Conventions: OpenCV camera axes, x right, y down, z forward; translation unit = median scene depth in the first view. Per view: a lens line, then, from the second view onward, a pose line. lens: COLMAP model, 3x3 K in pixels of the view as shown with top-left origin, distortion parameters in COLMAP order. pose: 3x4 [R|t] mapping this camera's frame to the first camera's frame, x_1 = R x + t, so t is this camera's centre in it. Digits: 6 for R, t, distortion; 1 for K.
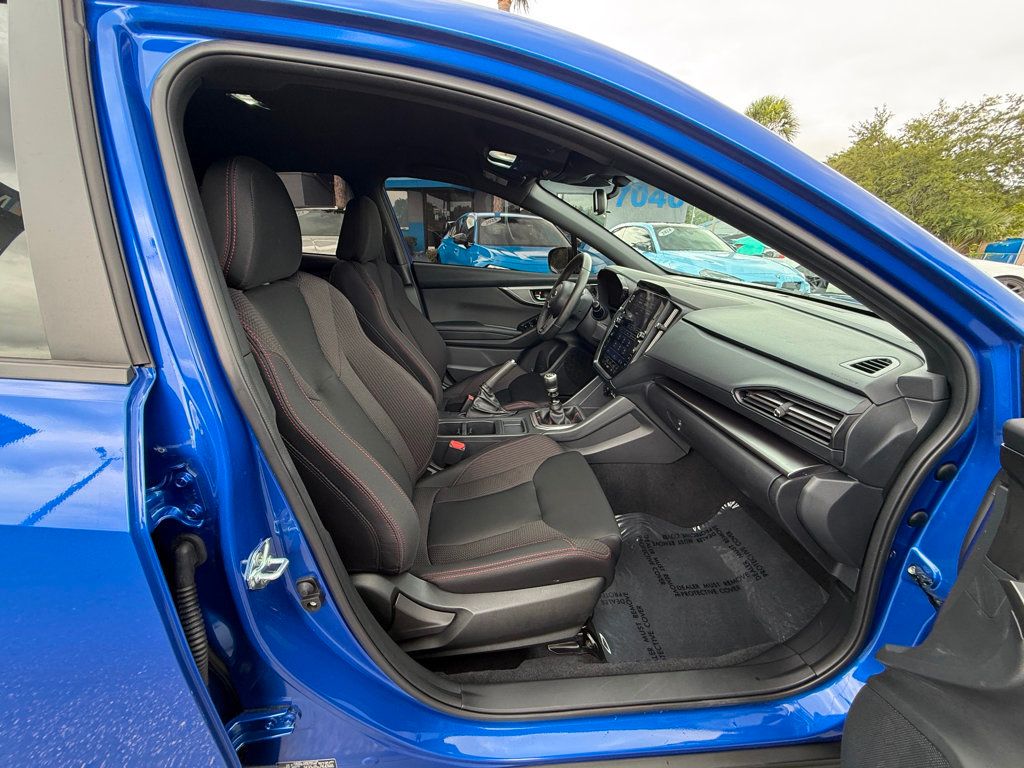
lens RADIAL K [[411.5, 0, 506.9], [0, 411.5, 381.5], [0, 0, 1]] dist [-0.000348, 0.001206]
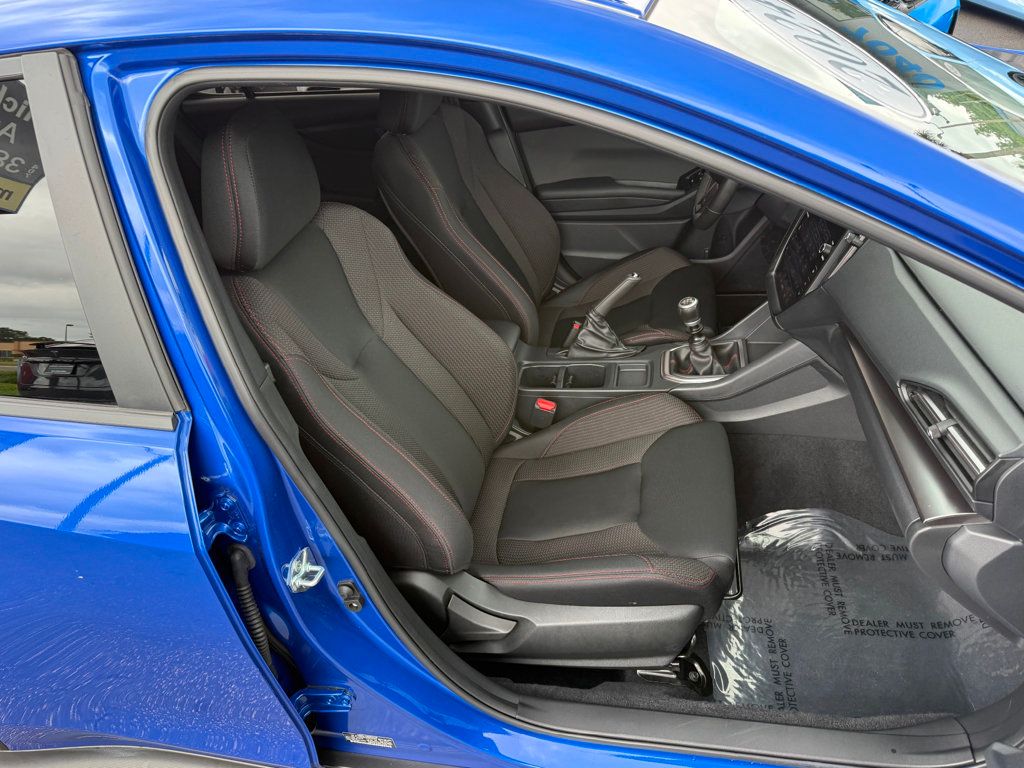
lens RADIAL K [[733.5, 0, 505.7], [0, 733.5, 380.6], [0, 0, 1]] dist [0.039606, -0.054710]
pose [[0.948327, 0.029598, -0.315912, 0.331024], [0.052108, 0.967594, 0.247077, -0.319196], [0.312988, -0.250771, 0.916053, -0.307371]]
